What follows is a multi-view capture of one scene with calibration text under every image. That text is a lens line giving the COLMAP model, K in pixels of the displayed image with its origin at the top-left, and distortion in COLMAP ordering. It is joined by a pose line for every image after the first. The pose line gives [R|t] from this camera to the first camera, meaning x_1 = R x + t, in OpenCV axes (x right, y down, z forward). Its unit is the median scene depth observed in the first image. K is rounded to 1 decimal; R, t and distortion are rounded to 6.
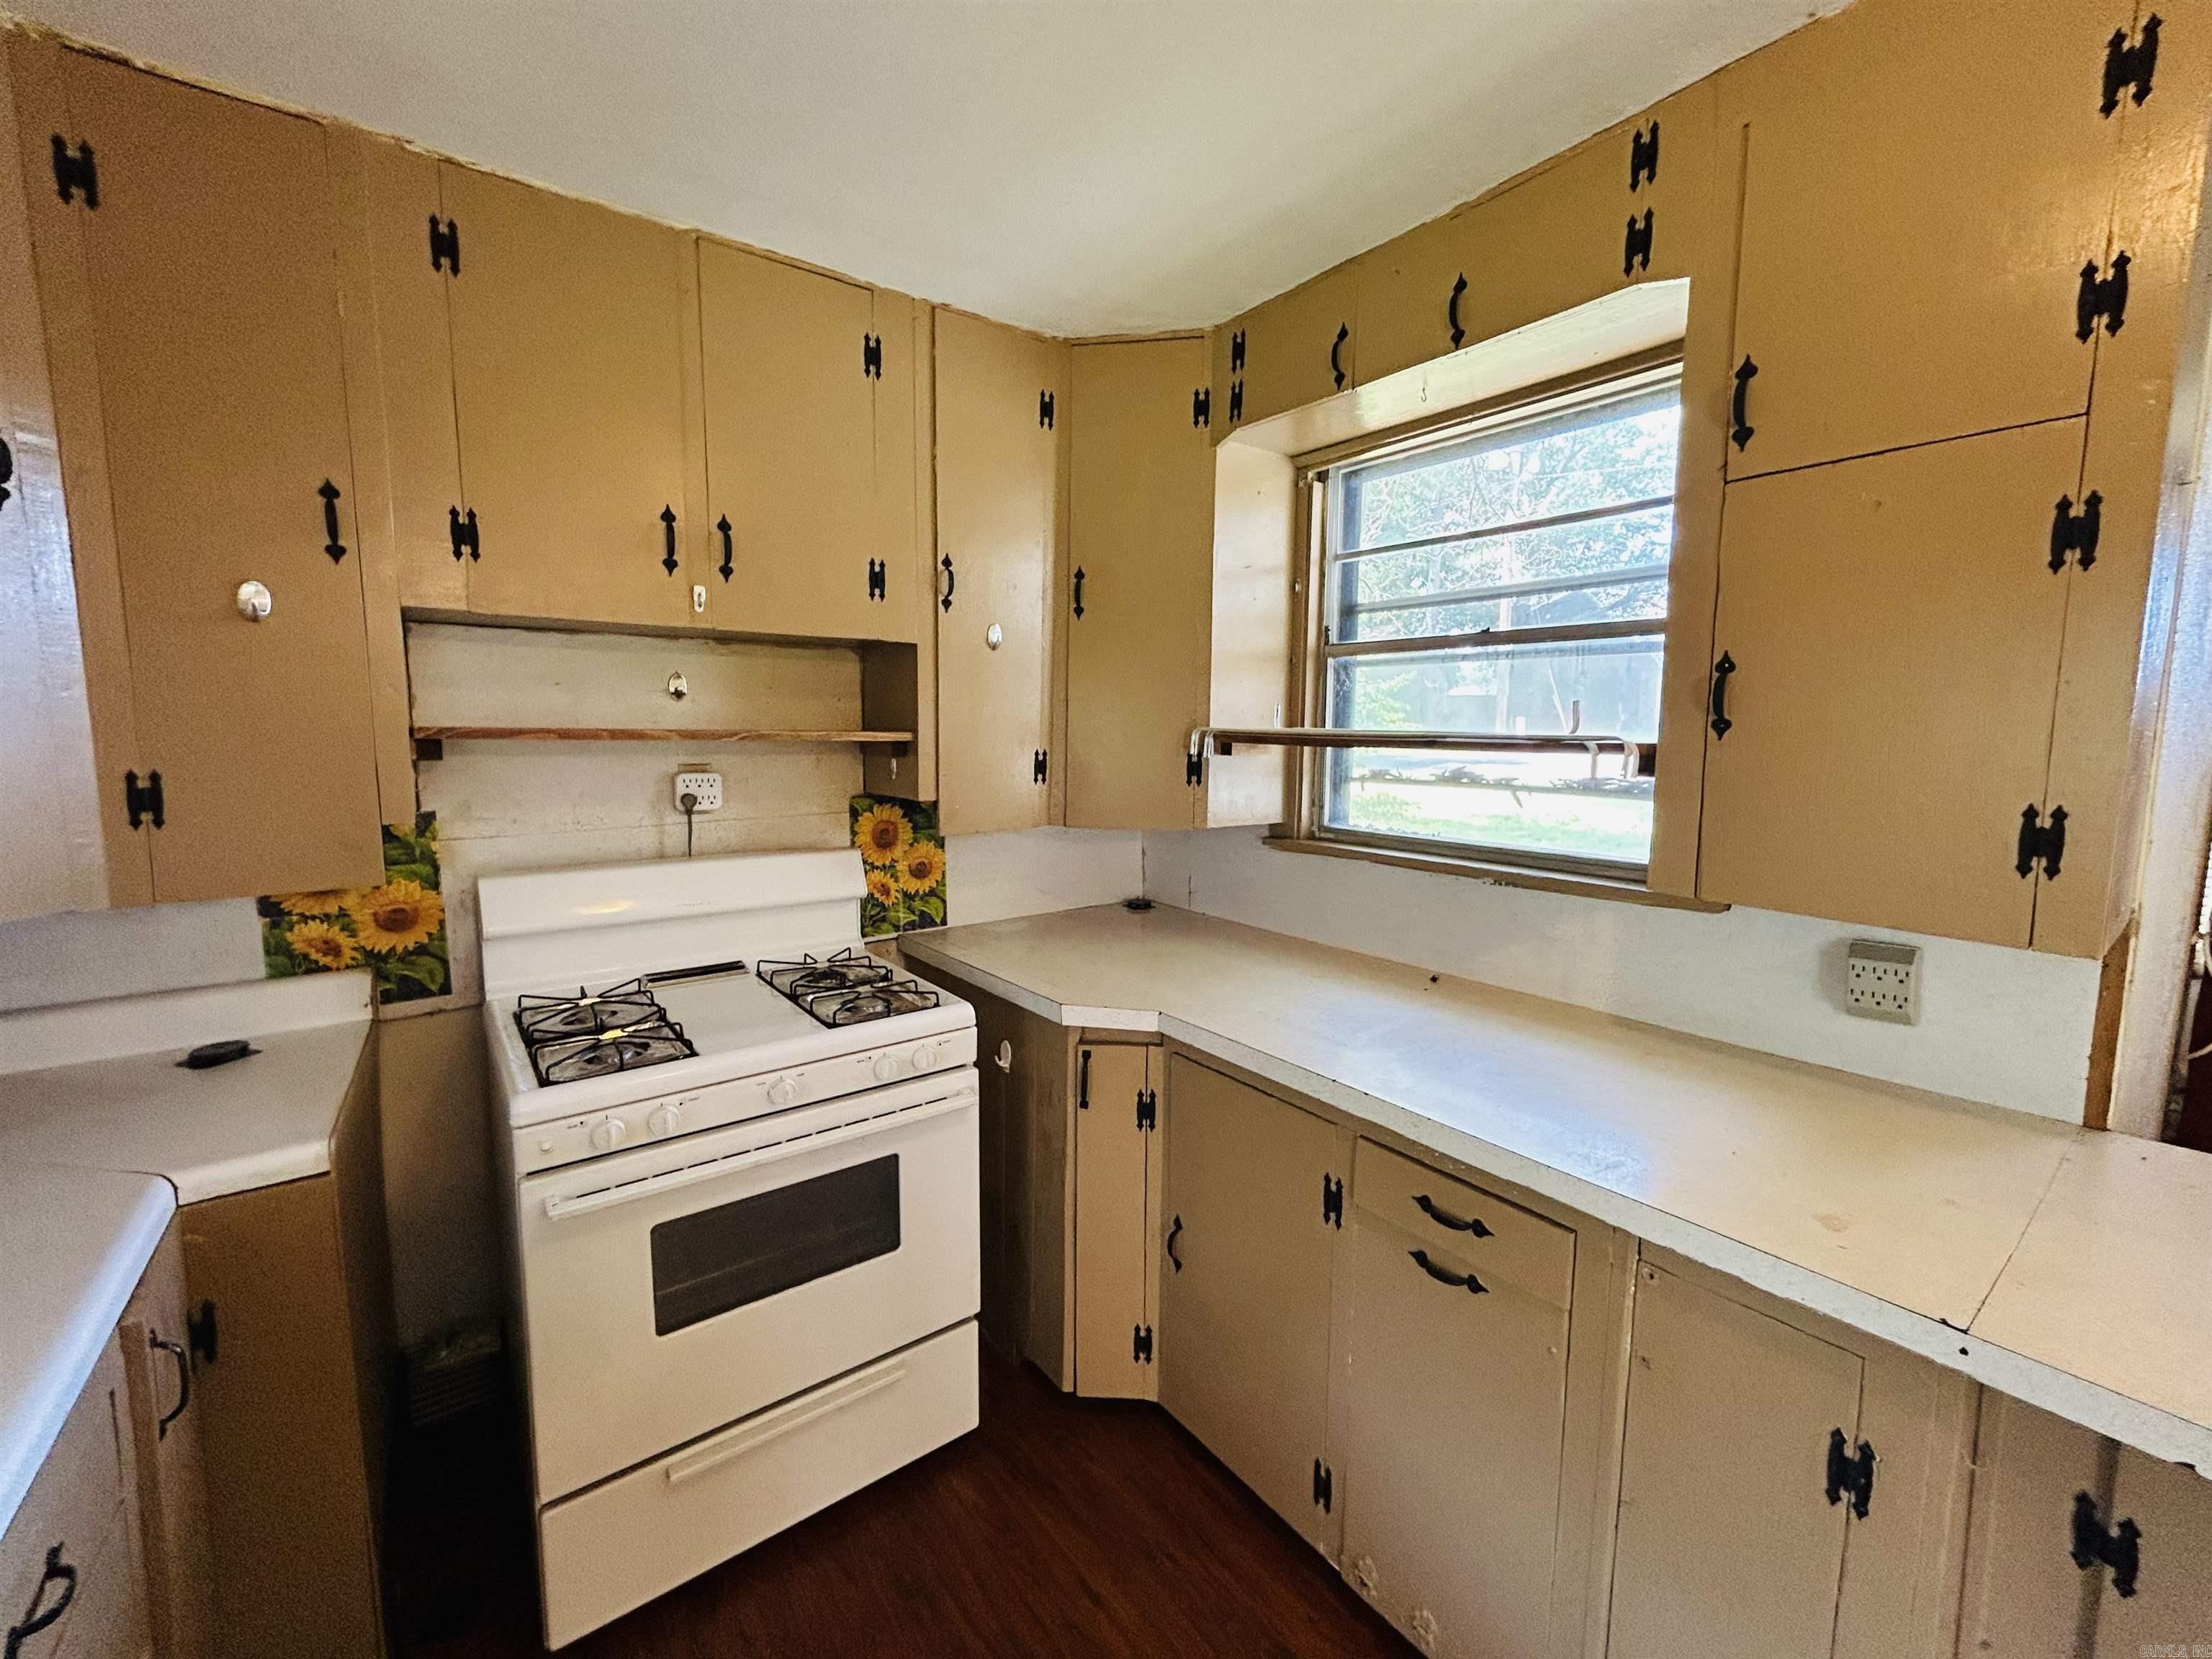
lens RADIAL K [[900.0, 0, 1103.3], [0, 900.0, 829.8], [0, 0, 1]] dist [0.001734, -0.000510]
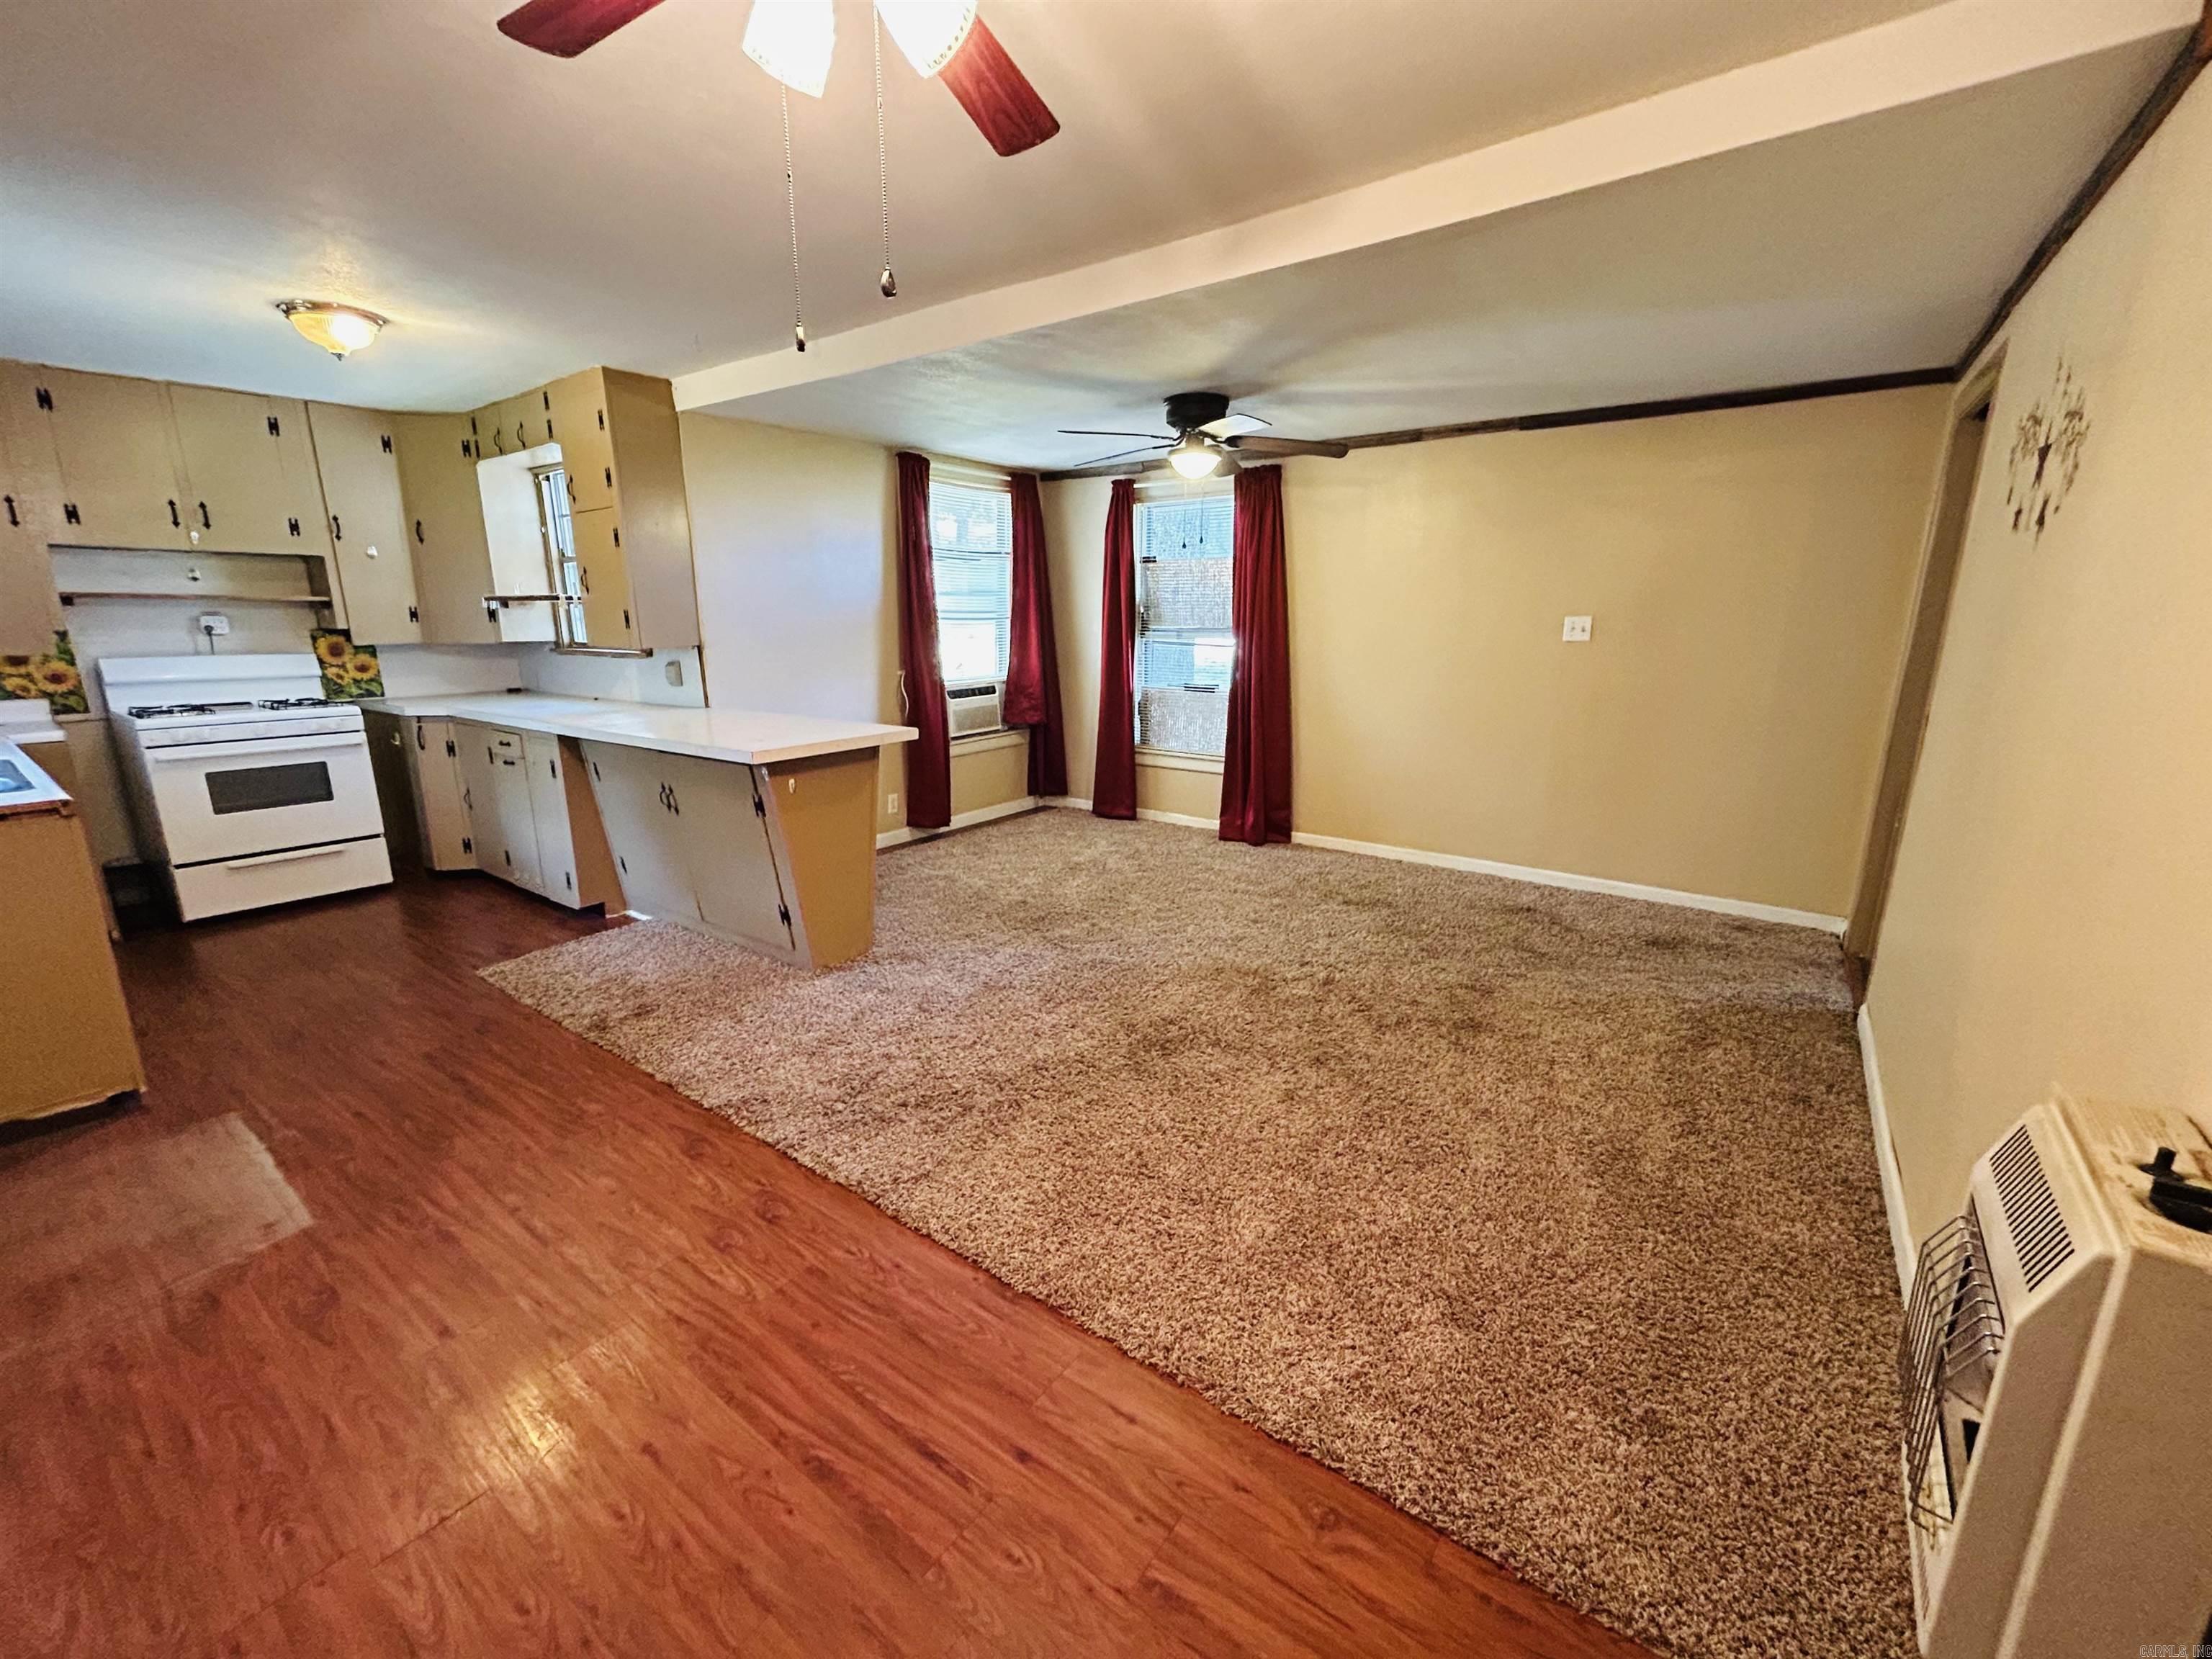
lens RADIAL K [[900.0, 0, 1113.3], [0, 900.0, 828.4], [0, 0, 1]] dist [0.001734, -0.000510]
pose [[0.956786, -0.074591, 0.281063, 1.111857], [0.040805, 0.991418, 0.124202, 0.298773], [-0.287915, -0.107366, 0.951618, -1.984580]]
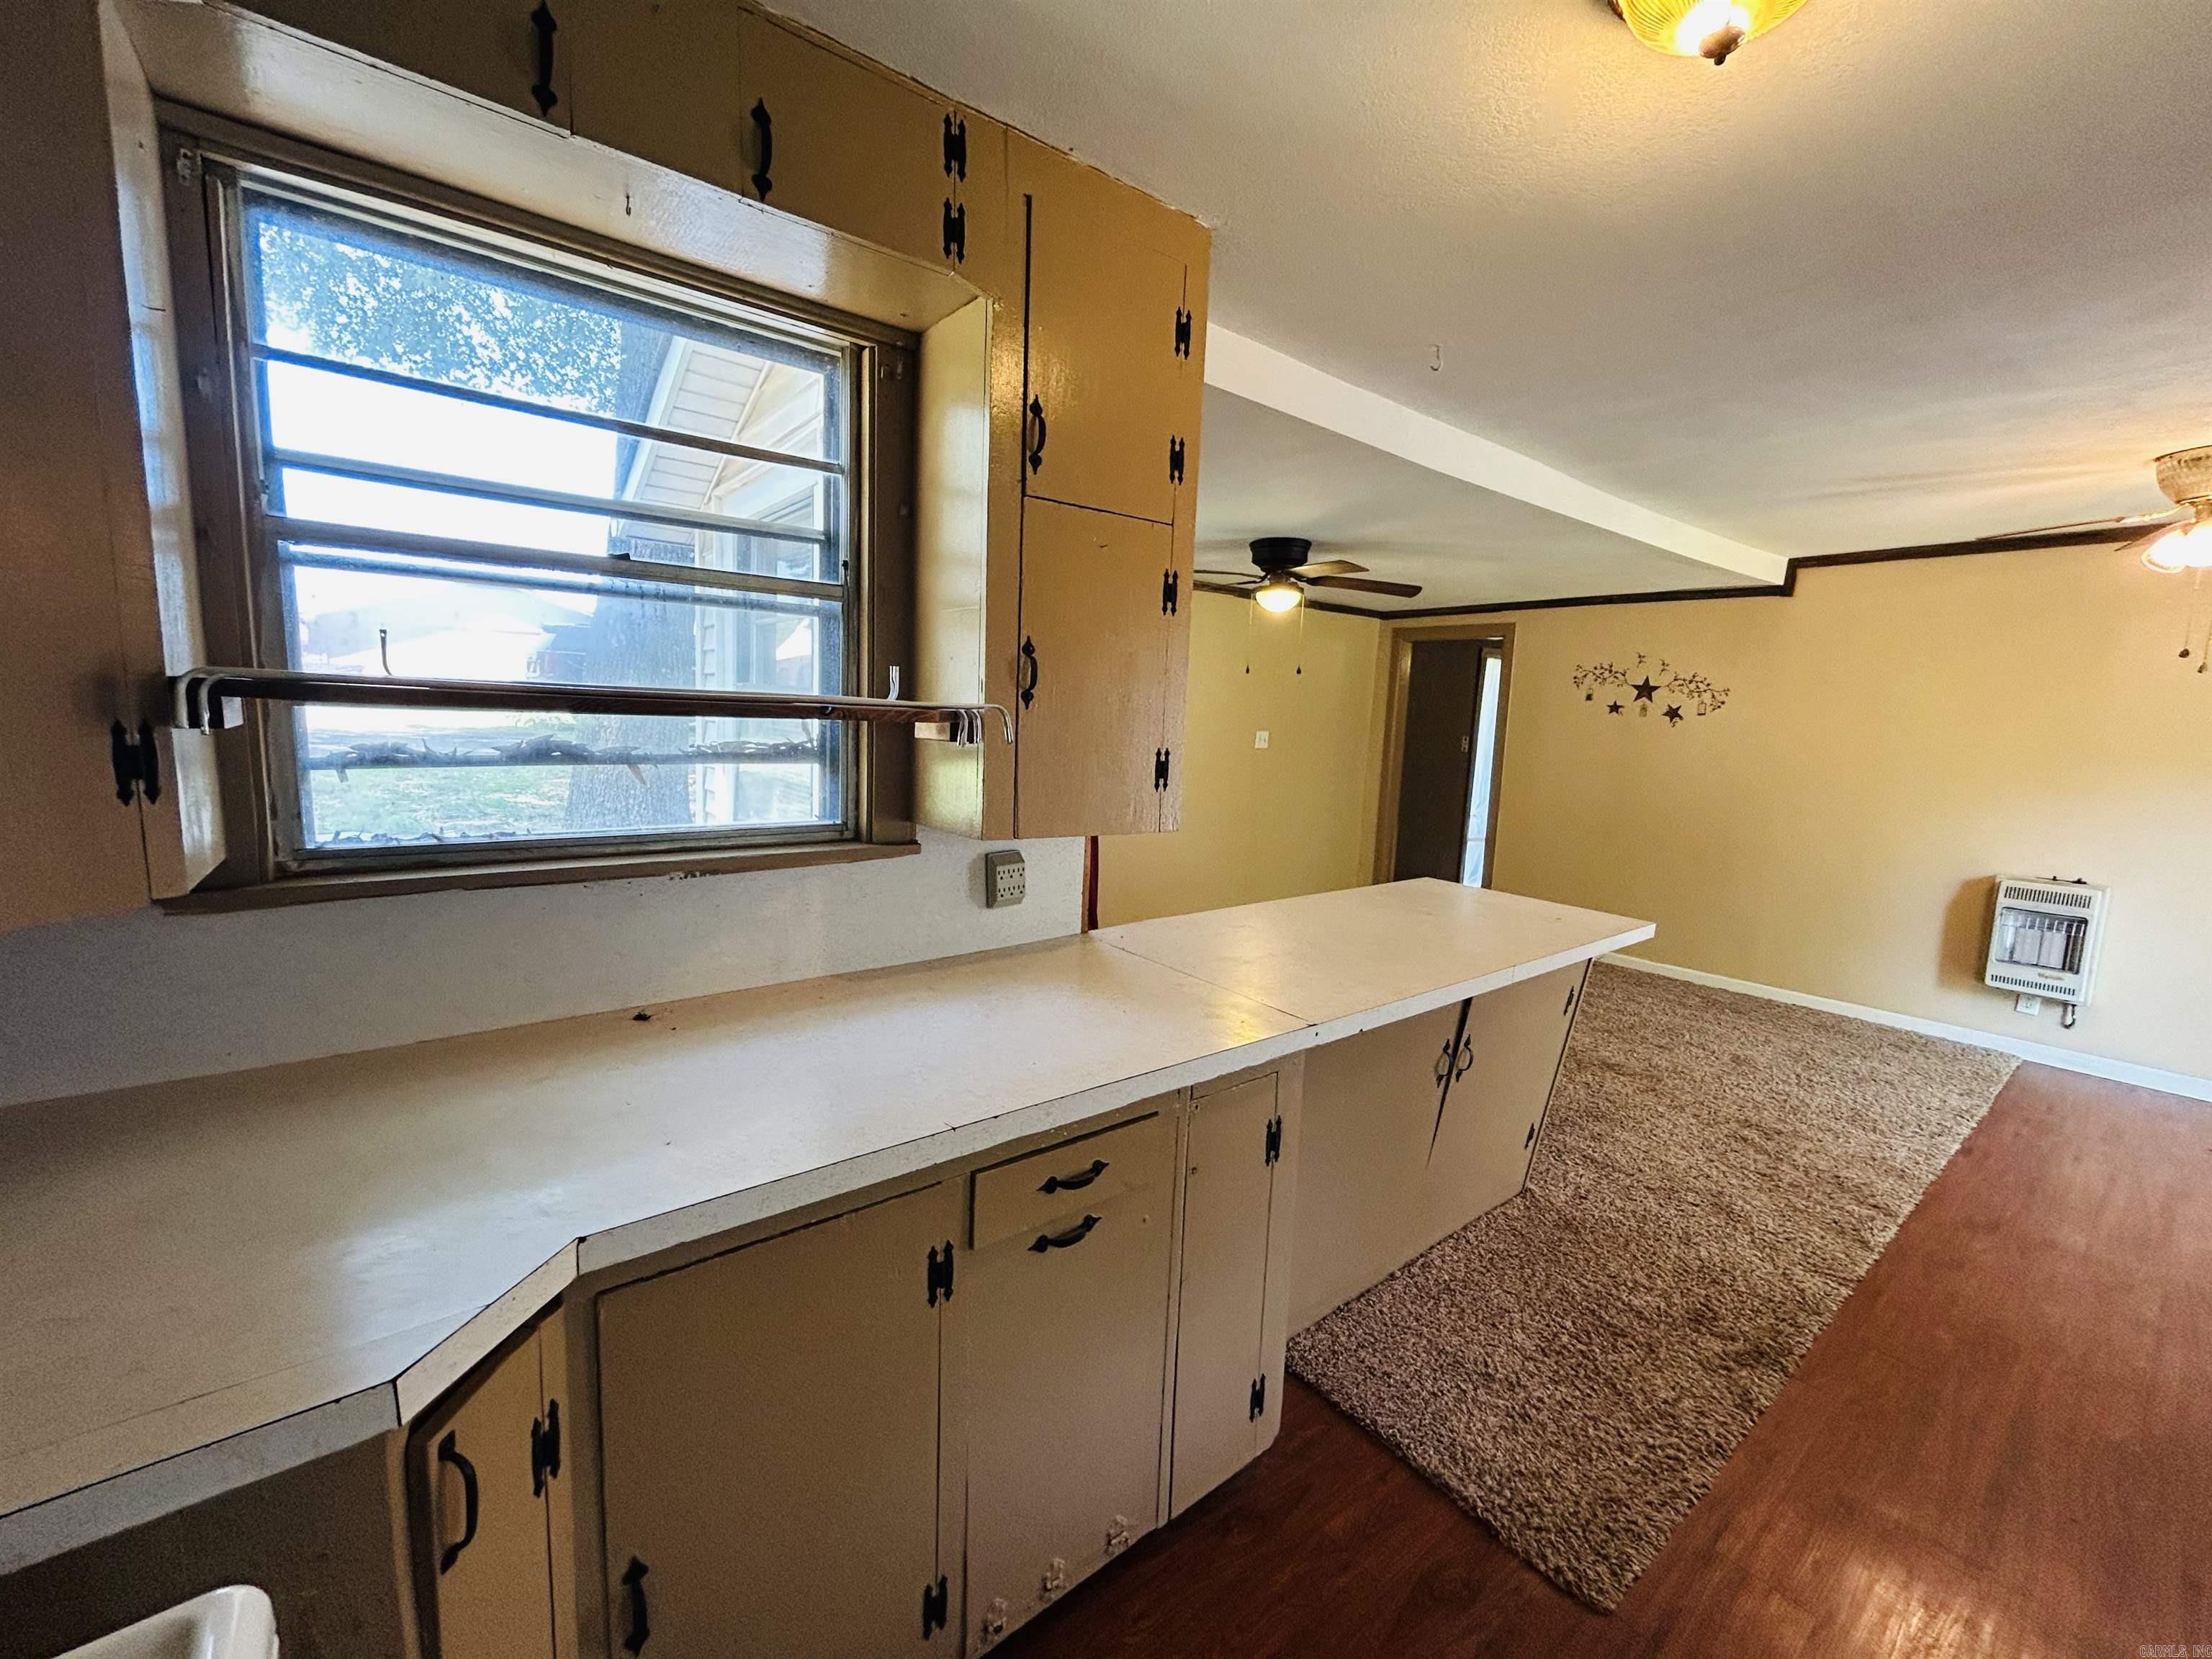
lens RADIAL K [[900.0, 0, 1099.8], [0, 900.0, 827.9], [0, 0, 1]] dist [0.001734, -0.000510]
pose [[-0.023871, -0.139562, 0.989926, -0.411838], [0.077713, 0.986952, 0.141017, -0.076692], [-0.996690, 0.080297, -0.012713, 0.681708]]
